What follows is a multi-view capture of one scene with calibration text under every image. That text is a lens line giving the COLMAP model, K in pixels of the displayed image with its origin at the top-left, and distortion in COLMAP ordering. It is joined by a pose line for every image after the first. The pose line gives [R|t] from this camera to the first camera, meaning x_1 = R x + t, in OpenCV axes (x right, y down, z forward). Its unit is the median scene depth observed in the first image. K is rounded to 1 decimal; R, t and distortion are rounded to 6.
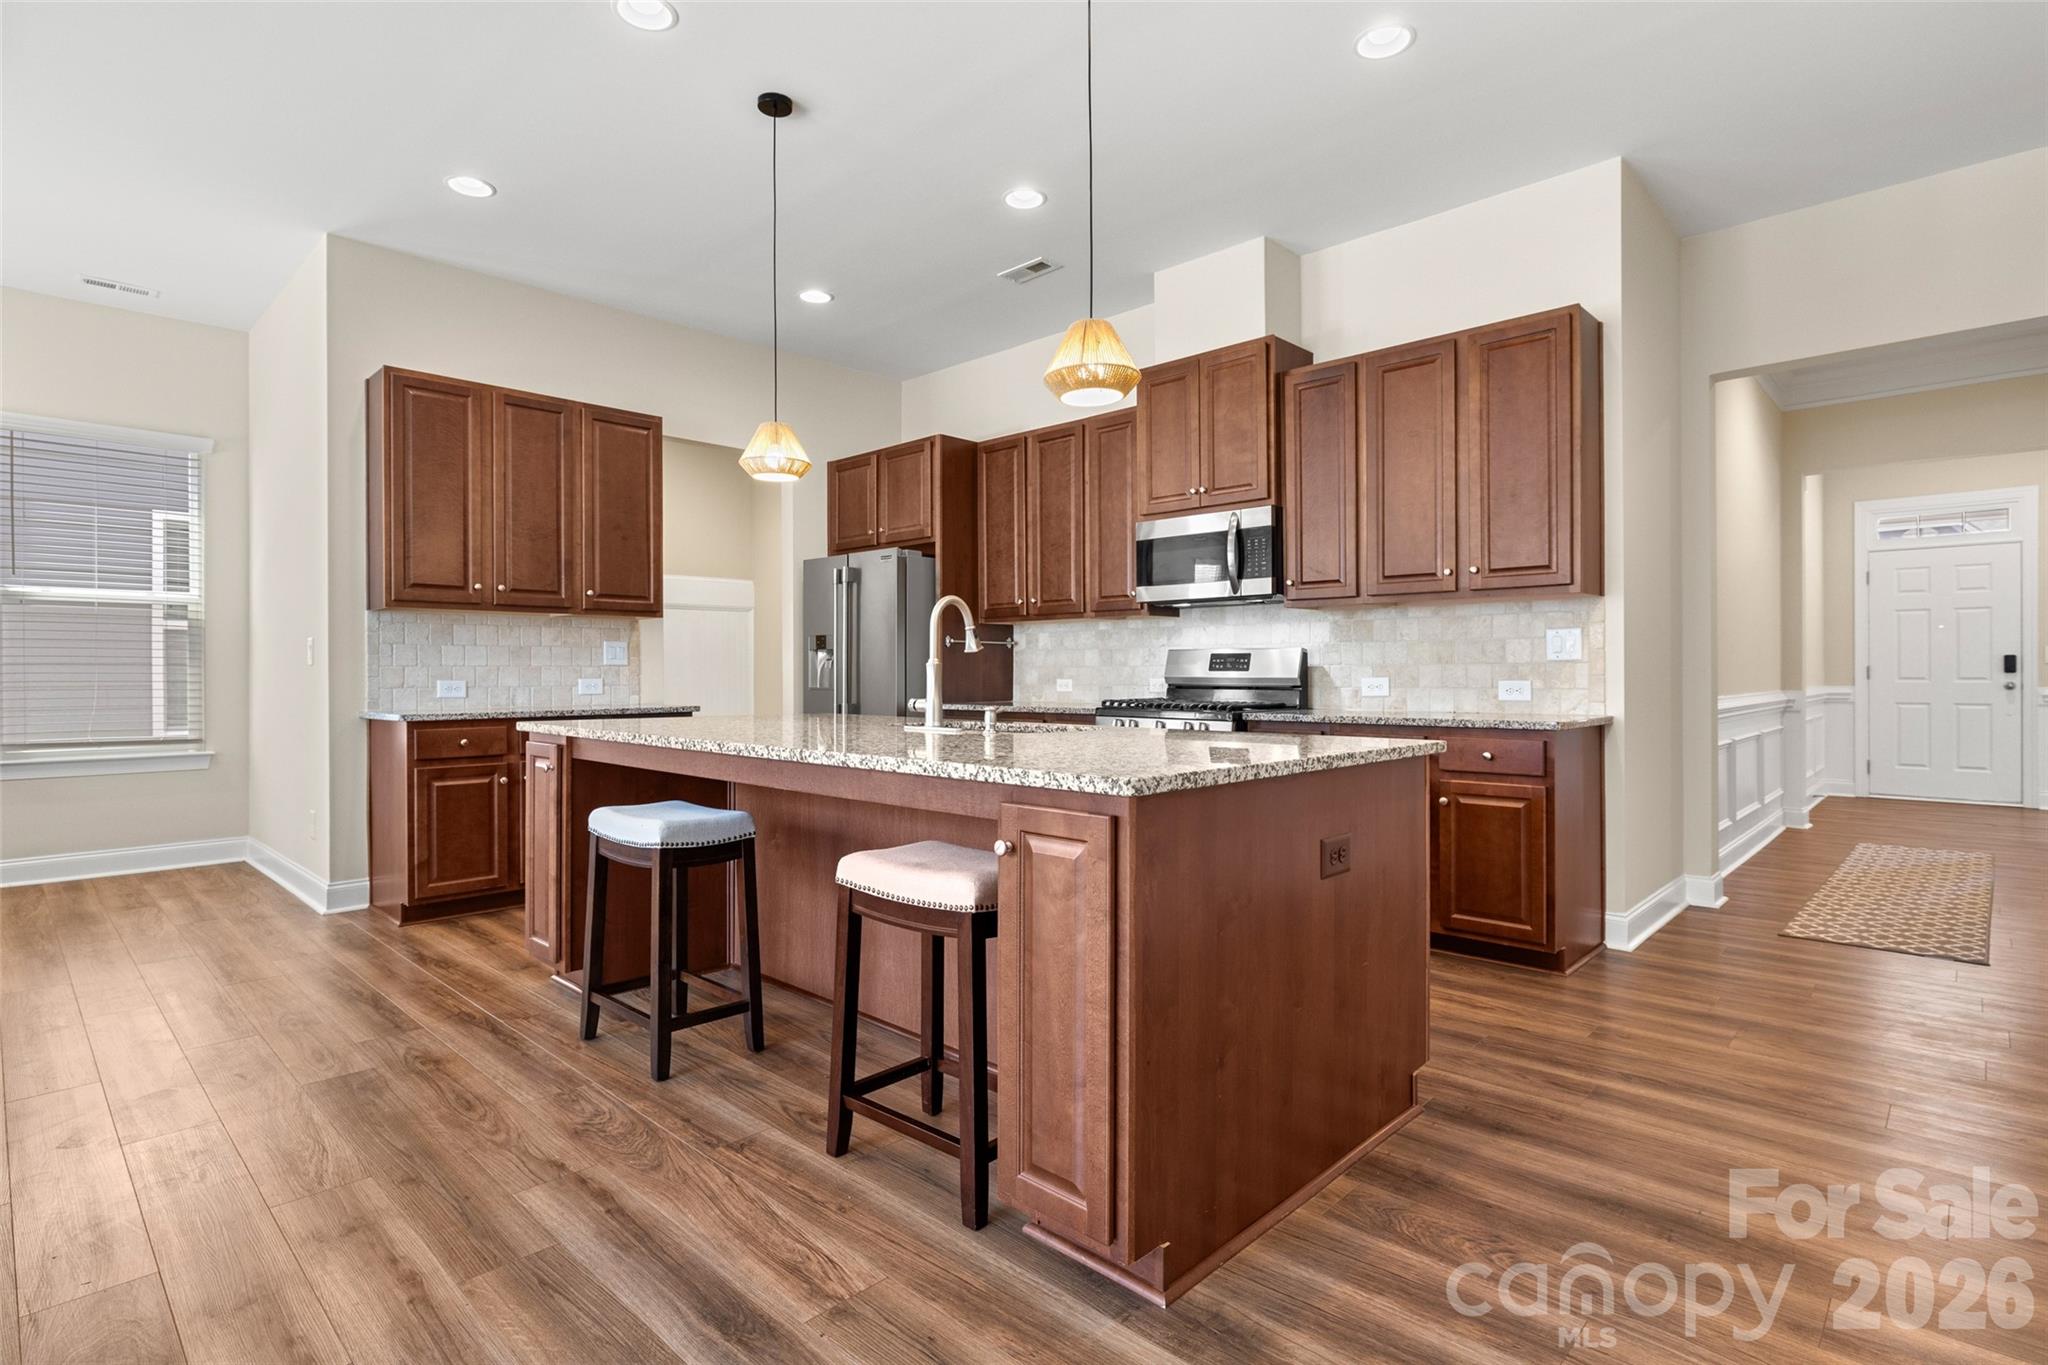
lens RADIAL K [[998.0, 0, 996.4], [0, 998.0, 672.3], [0, 0, 1]] dist [-0.009252, -0.001216]
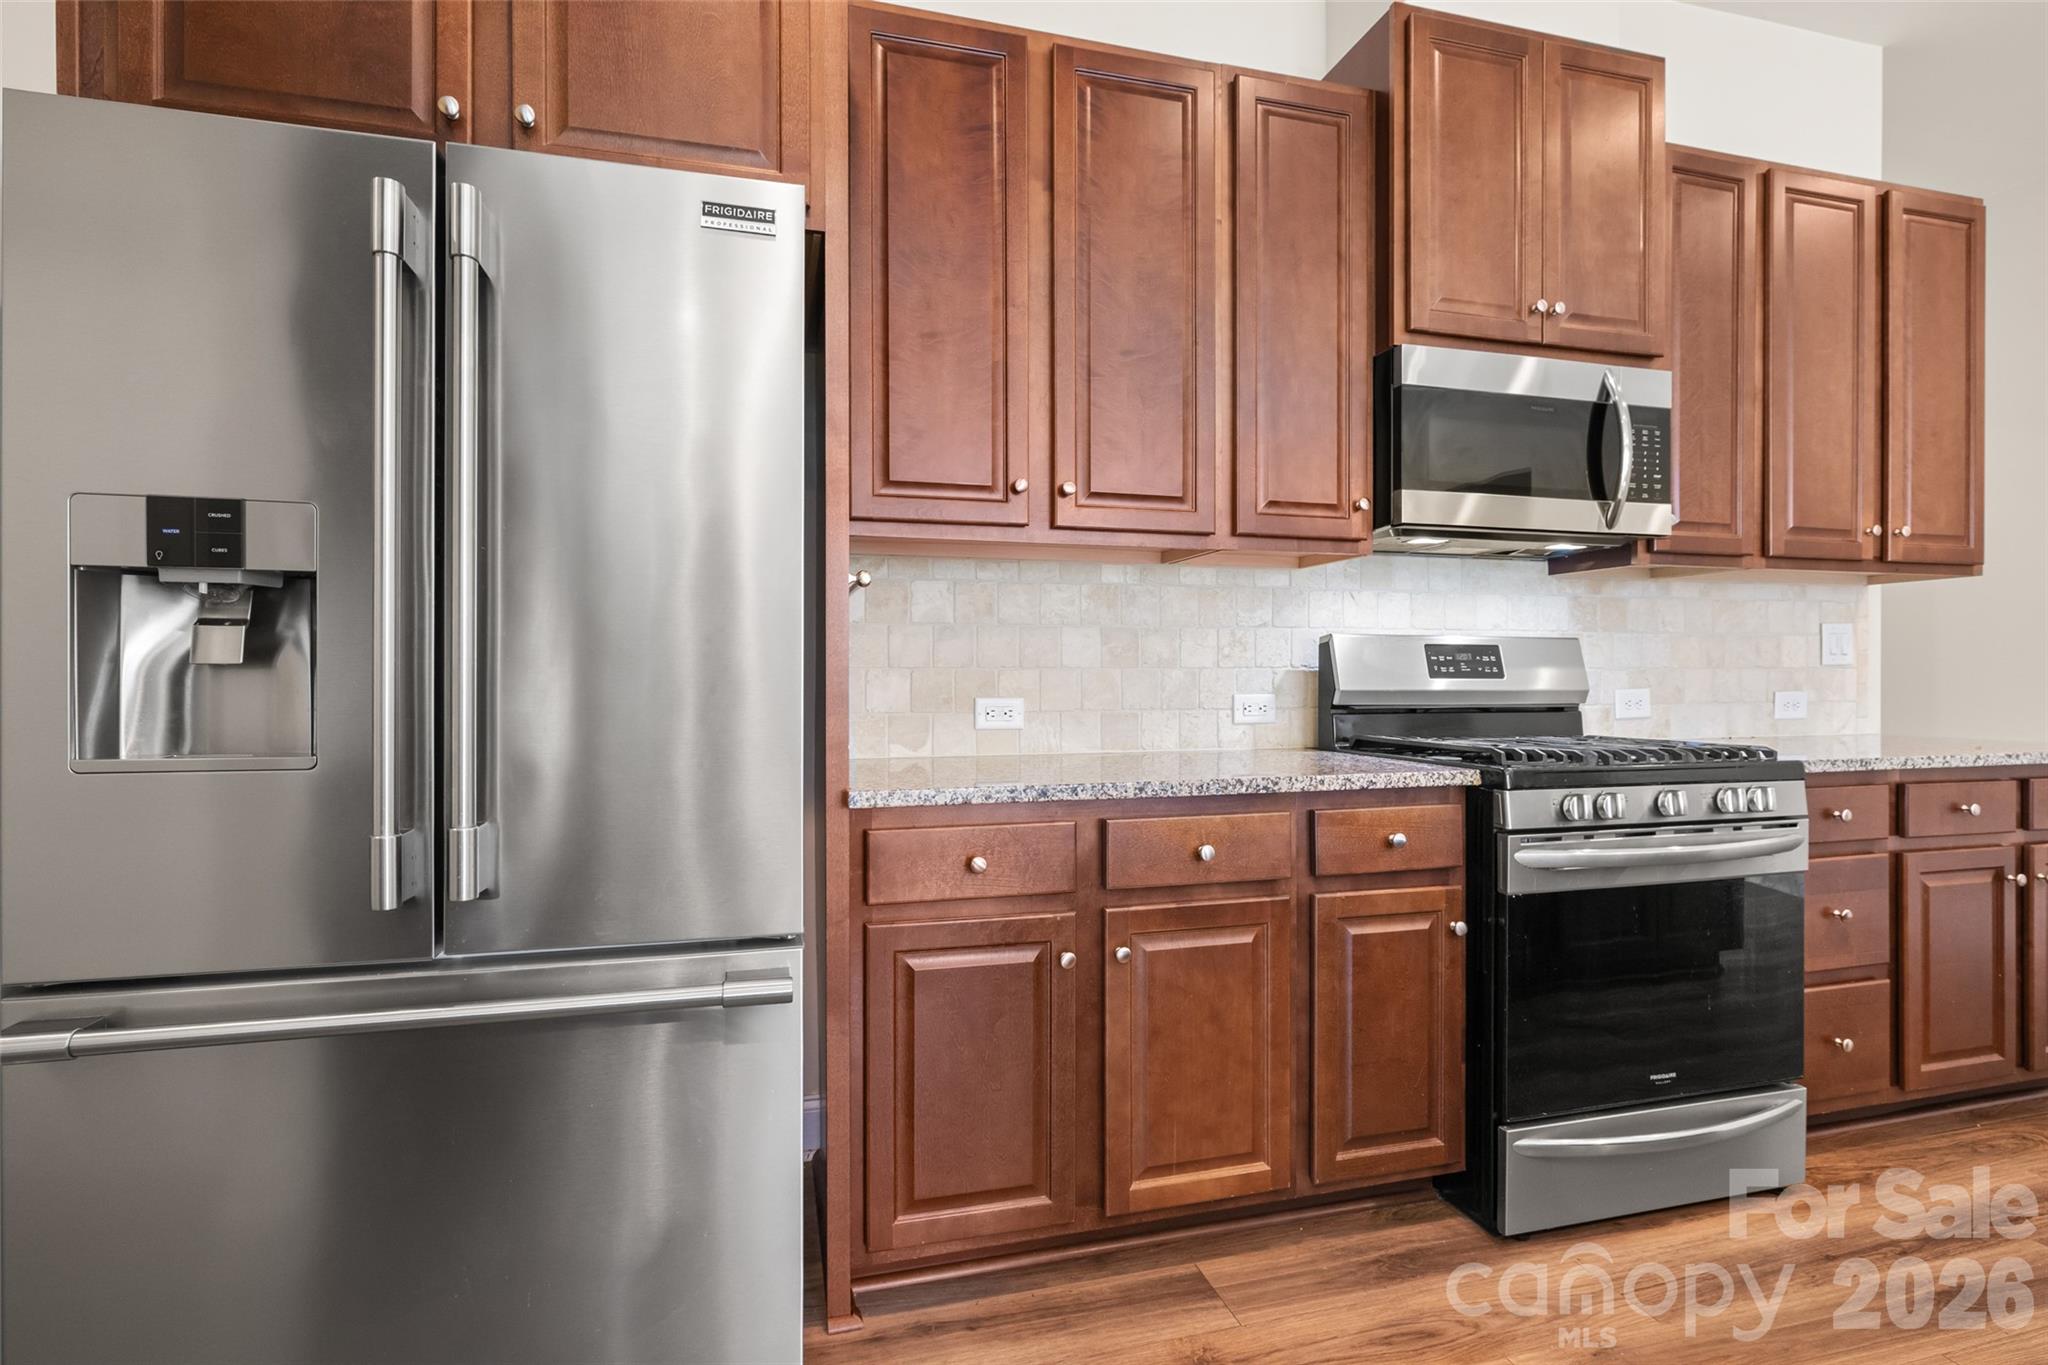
lens RADIAL K [[956.4, 0, 1004.5], [0, 956.4, 686.8], [0, 0, 1]] dist [-0.008125, 0.001070]
pose [[0.513128, -0.006236, 0.858290, -0.331965], [0.000767, 0.999977, 0.006807, -0.000456], [-0.858312, -0.002835, 0.513121, 0.991913]]
